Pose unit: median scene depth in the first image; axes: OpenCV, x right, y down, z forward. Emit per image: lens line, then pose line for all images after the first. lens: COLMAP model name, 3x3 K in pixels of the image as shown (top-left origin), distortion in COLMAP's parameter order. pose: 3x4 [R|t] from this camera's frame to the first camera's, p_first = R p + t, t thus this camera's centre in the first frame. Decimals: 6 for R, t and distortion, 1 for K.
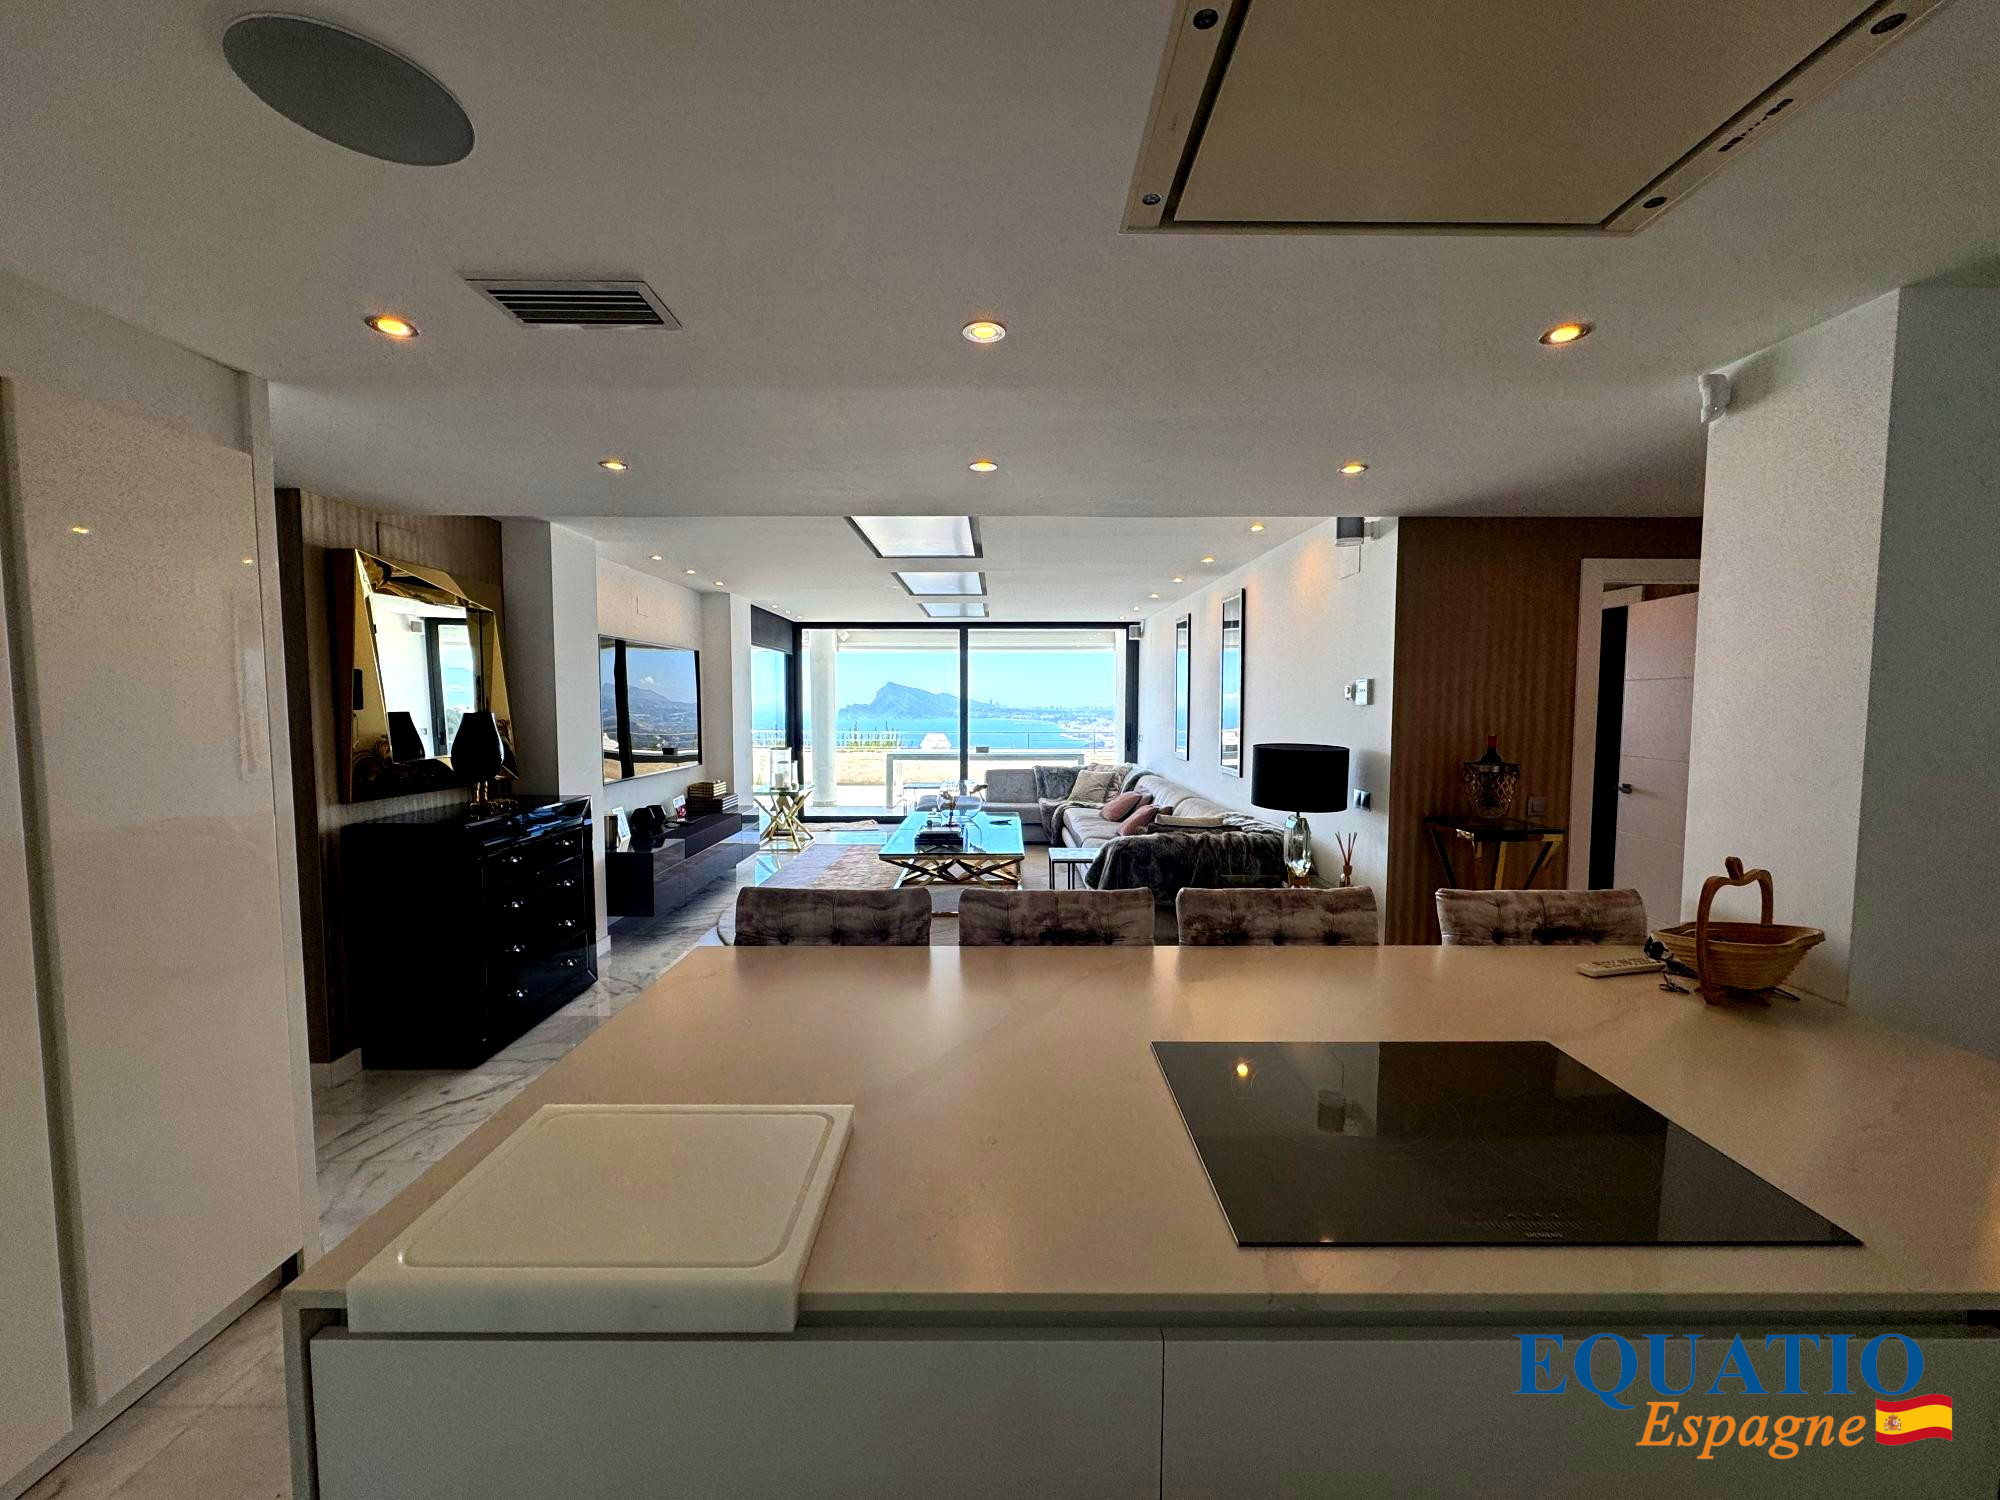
lens RADIAL K [[790.2, 0, 997.3], [0, 790.2, 745.4], [0, 0, 1]] dist [-0.001961, -0.000531]
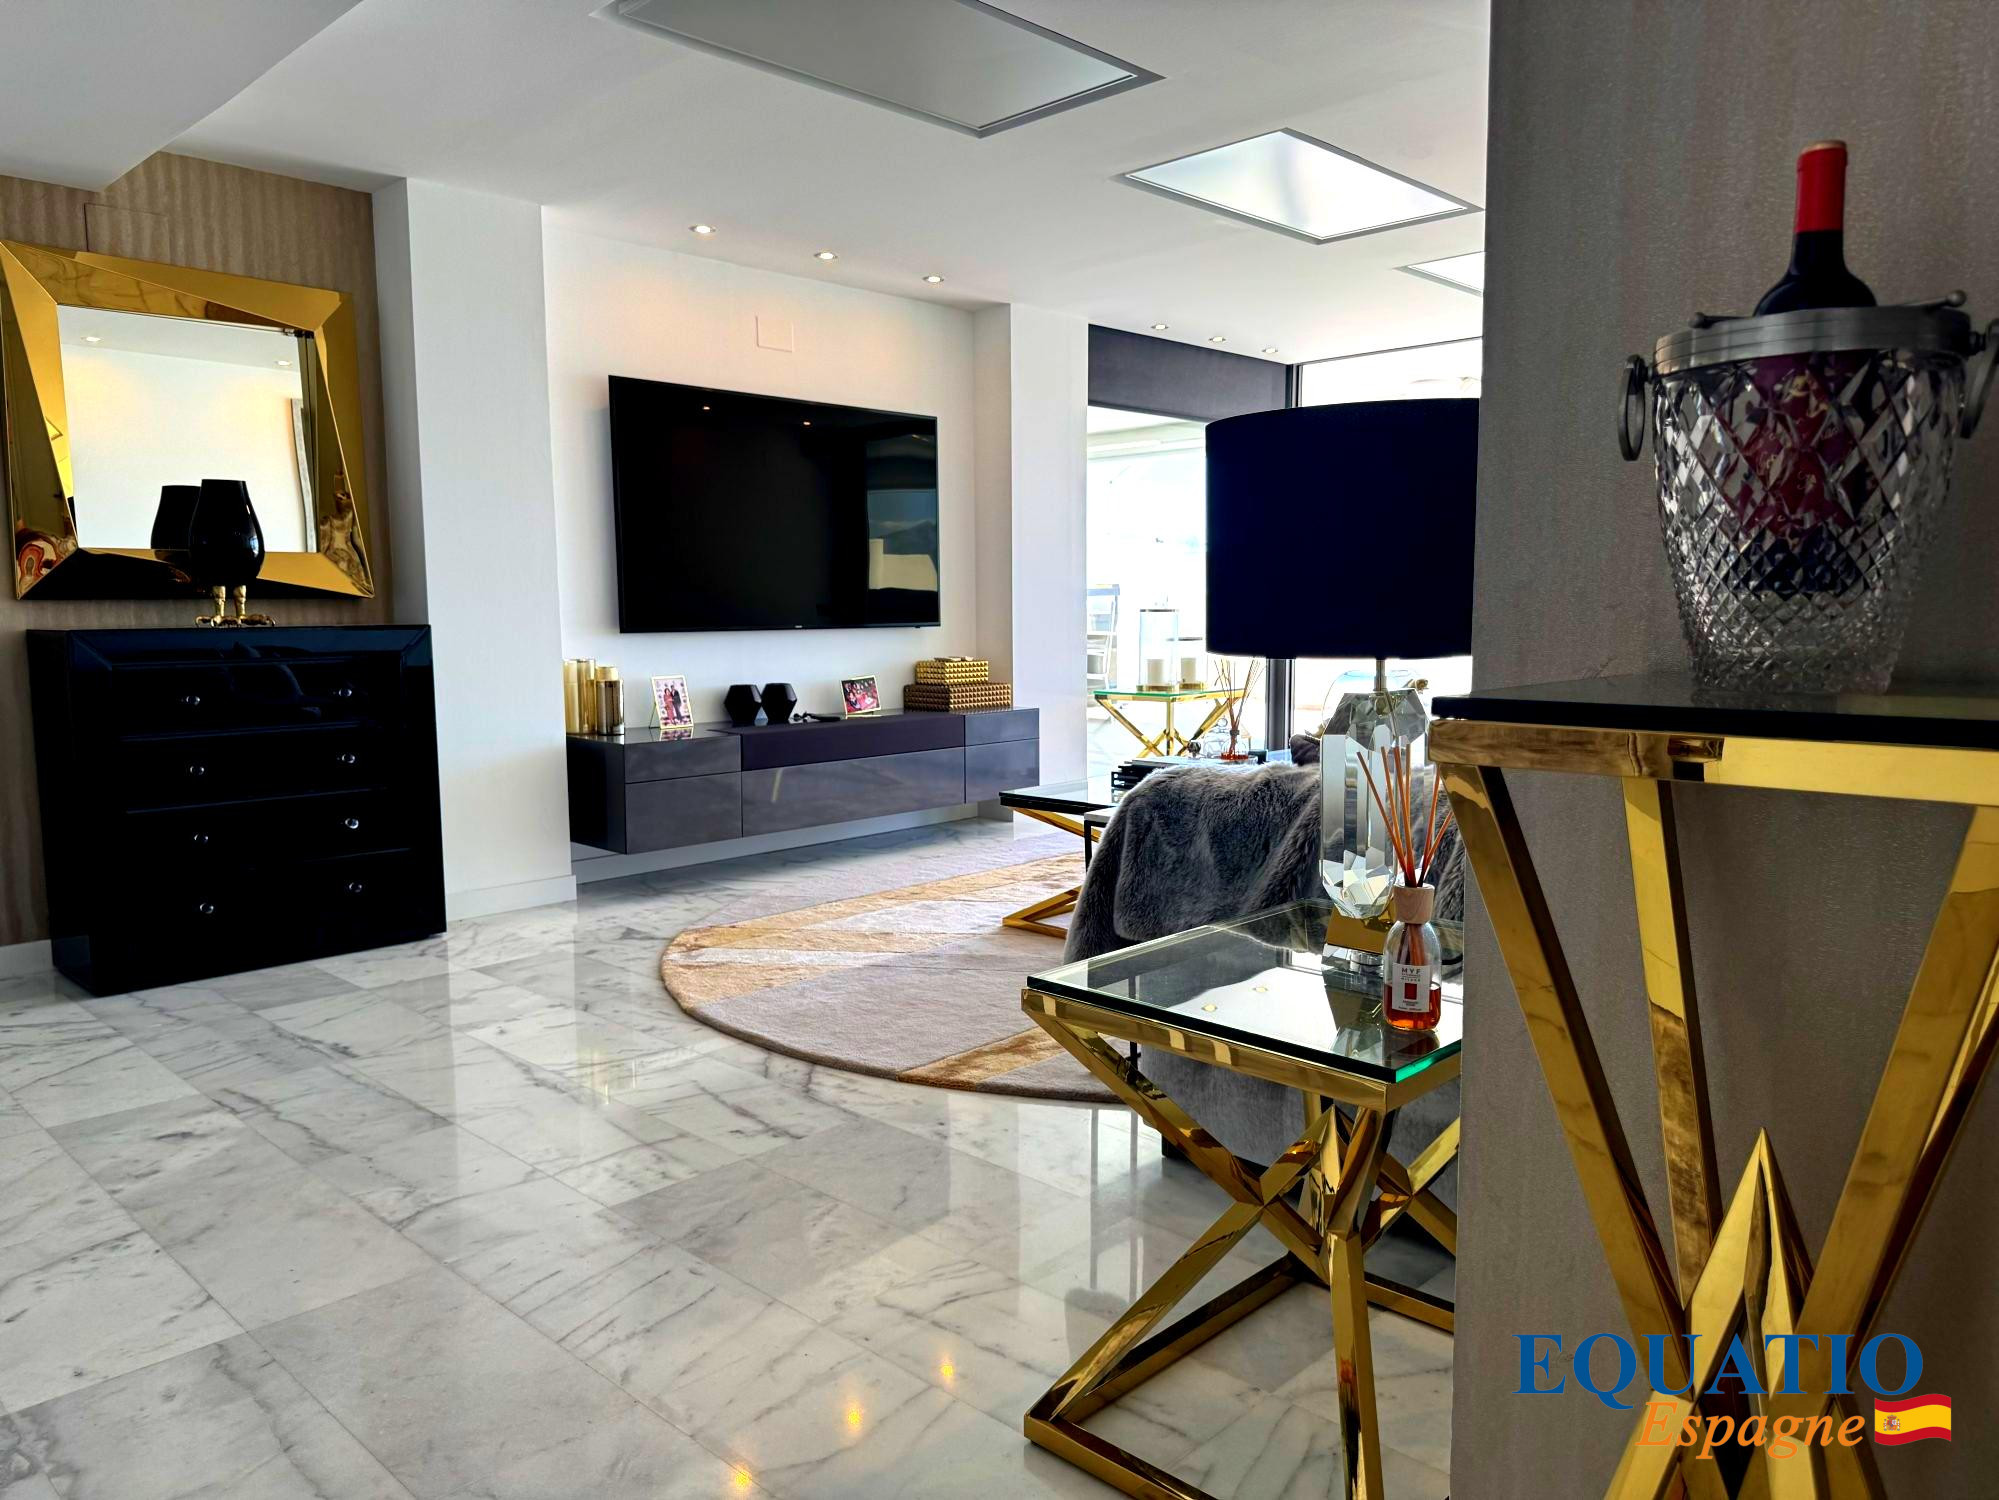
lens RADIAL K [[1429.1, 0, 1006.9], [0, 1429.1, 746.0], [0, 0, 1]] dist [0.021792, -0.029496]
pose [[0.717427, 0.058406, -0.694181, 0.296219], [-0.028369, 0.998102, 0.054658, 0.043594], [0.696055, -0.019520, 0.717723, 0.270255]]
